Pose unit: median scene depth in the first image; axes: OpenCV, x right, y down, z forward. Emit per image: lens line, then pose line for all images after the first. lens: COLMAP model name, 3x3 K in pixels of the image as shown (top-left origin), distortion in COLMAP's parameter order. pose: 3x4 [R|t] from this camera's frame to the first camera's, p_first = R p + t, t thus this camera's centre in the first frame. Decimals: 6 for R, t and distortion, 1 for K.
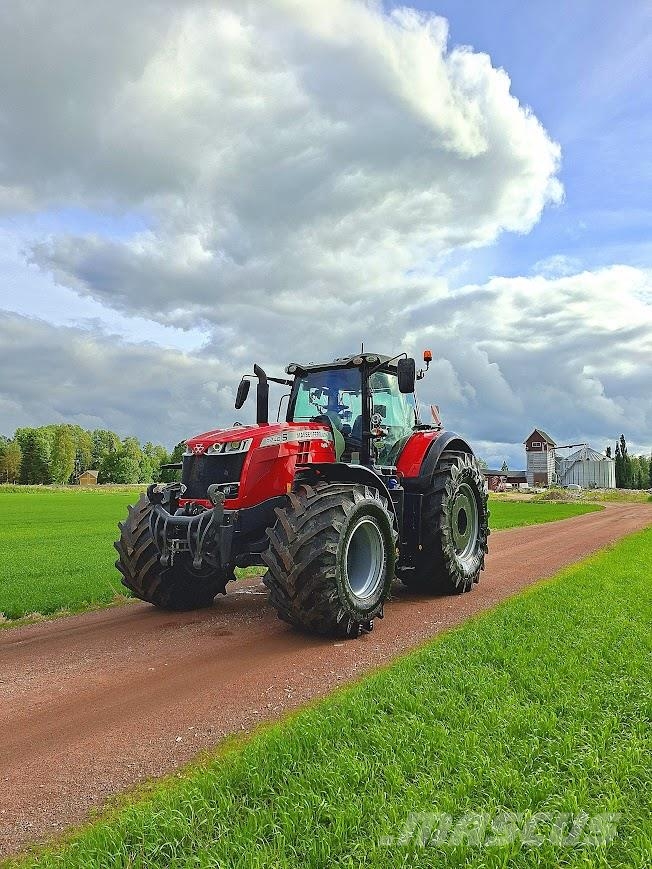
lens RADIAL K [[625.8, 0, 327.7], [0, 625.8, 437.8], [0, 0, 1]] dist [0.167293, -0.001007]
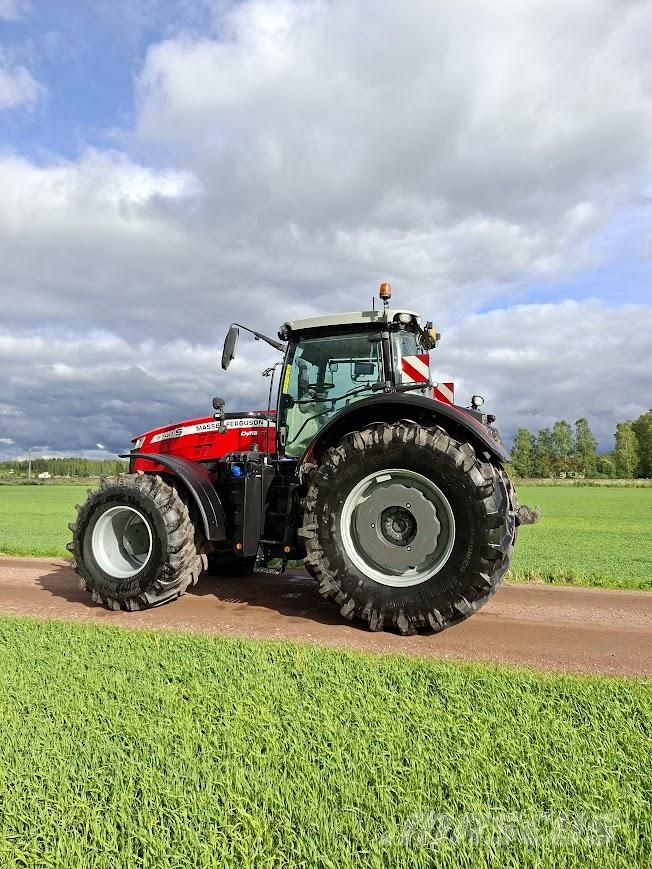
lens RADIAL K [[605.1, 0, 327.4], [0, 605.1, 430.4], [0, 0, 1]] dist [0.043539, -0.003239]
pose [[0.232487, -0.081050, -0.969216, 0.891339], [0.073372, 0.995144, -0.065619, 0.074453], [0.969828, -0.055858, 0.237305, 0.847939]]
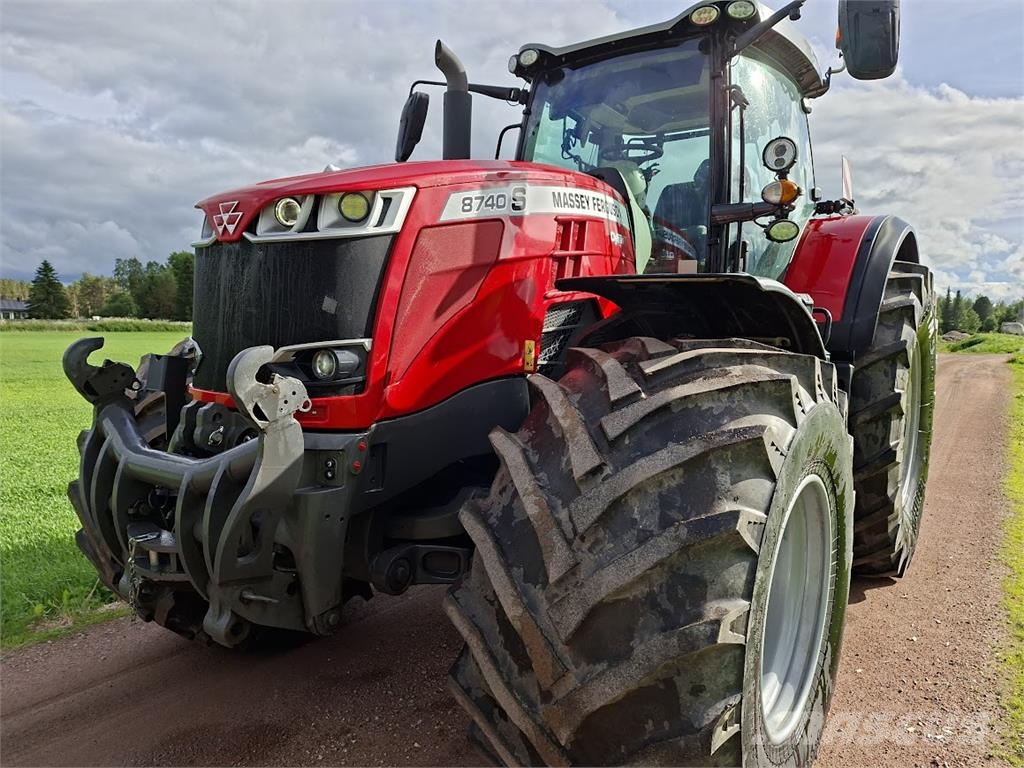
lens RADIAL K [[720.1, 0, 497.6], [0, 720.1, 388.2], [0, 0, 1]] dist [0.048864, -0.004864]
pose [[0.998173, 0.016541, -0.058116, -0.047778], [-0.007154, 0.987388, 0.158158, 0.031620], [0.060000, -0.157454, 0.985702, 0.520804]]
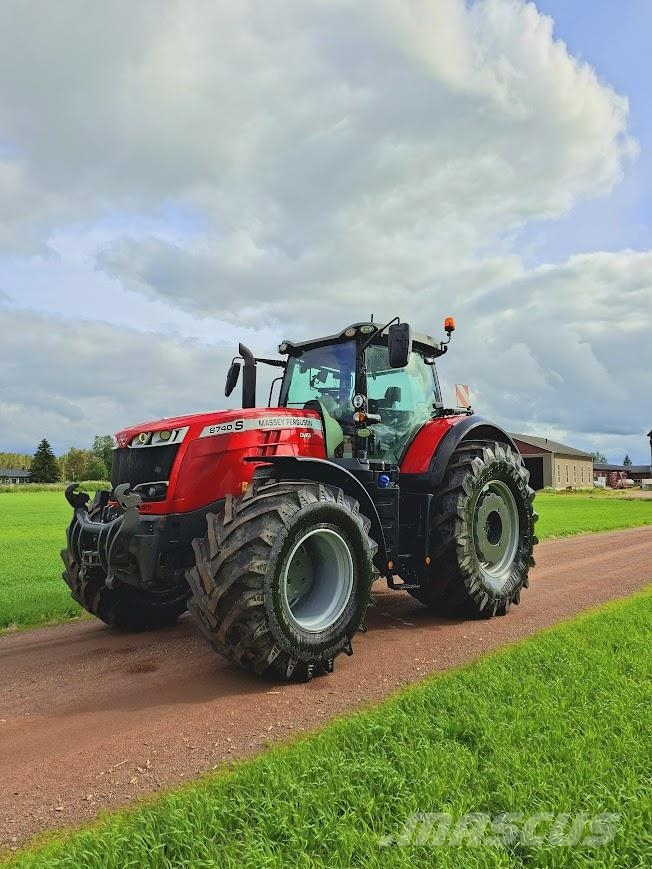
lens RADIAL K [[616.8, 0, 322.1], [0, 616.8, 422.3], [0, 0, 1]] dist [0.034298, 0.000281]
pose [[0.982882, -0.023542, -0.182726, 0.156732], [0.019318, 0.999504, -0.024862, 0.014759], [0.183221, 0.020907, 0.982850, 0.194834]]
